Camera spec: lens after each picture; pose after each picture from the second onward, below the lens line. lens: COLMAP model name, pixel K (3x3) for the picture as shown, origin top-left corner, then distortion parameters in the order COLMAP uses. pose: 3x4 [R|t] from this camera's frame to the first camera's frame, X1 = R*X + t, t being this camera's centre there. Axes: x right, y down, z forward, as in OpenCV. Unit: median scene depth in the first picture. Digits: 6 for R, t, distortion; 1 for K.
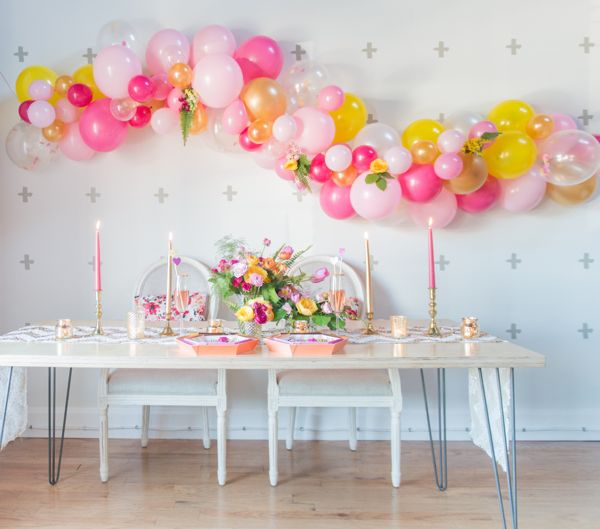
lens RADIAL K [[578.5, 0, 217.3], [0, 578.5, 269.5], [0, 0, 1]] dist [0.007943, 0.000000]
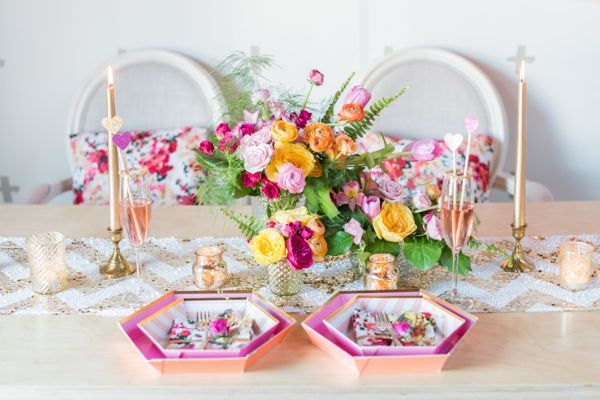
lens RADIAL K [[896.0, 0, 299.8], [0, 896.0, 203.9], [0, 0, 1]] dist [0.015659, 0.000000]
pose [[0.999074, -0.014155, 0.040641, 0.033908], [0.002253, 0.960271, 0.279060, -0.129455], [-0.042977, -0.278710, 0.959413, 0.214897]]
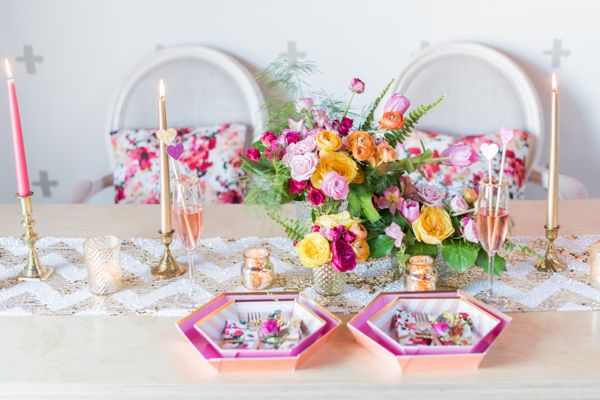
lens RADIAL K [[964.0, 0, 320.2], [0, 964.0, 196.9], [0, 0, 1]] dist [0.016141, 0.000000]
pose [[0.999207, -0.019333, 0.034812, 0.018931], [0.008020, 0.954023, 0.299625, -0.173037], [-0.039004, -0.299108, 0.953422, 0.146978]]
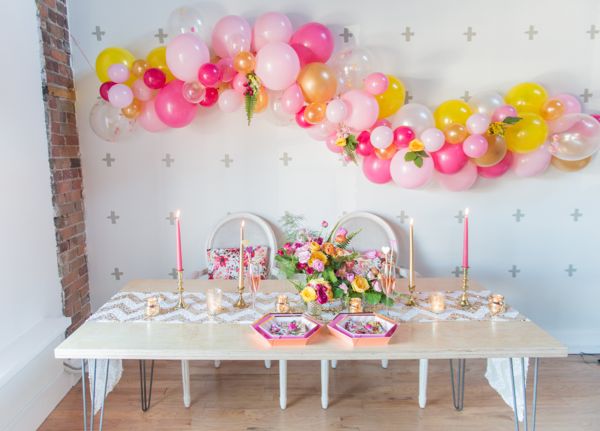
lens RADIAL K [[445.9, 0, 278.2], [0, 445.9, 219.5], [0, 0, 1]] dist [0.005980, 0.002459]
pose [[0.999029, -0.008608, 0.043216, -0.038736], [0.002979, 0.991682, 0.128675, -0.144309], [-0.043964, -0.128421, 0.990745, 0.099932]]
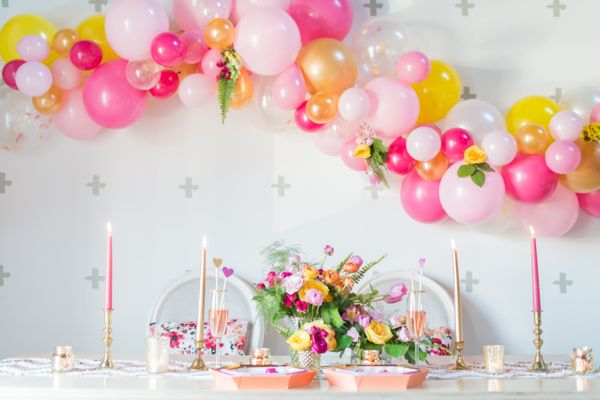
lens RADIAL K [[896.0, 0, 301.0], [0, 896.0, 208.7], [0, 0, 1]] dist [0.015659, 0.000000]
pose [[0.998802, 0.016292, 0.046138, -0.006639], [-0.011446, 0.994571, -0.103430, 0.018792], [-0.047572, 0.102778, 0.993566, -0.166917]]
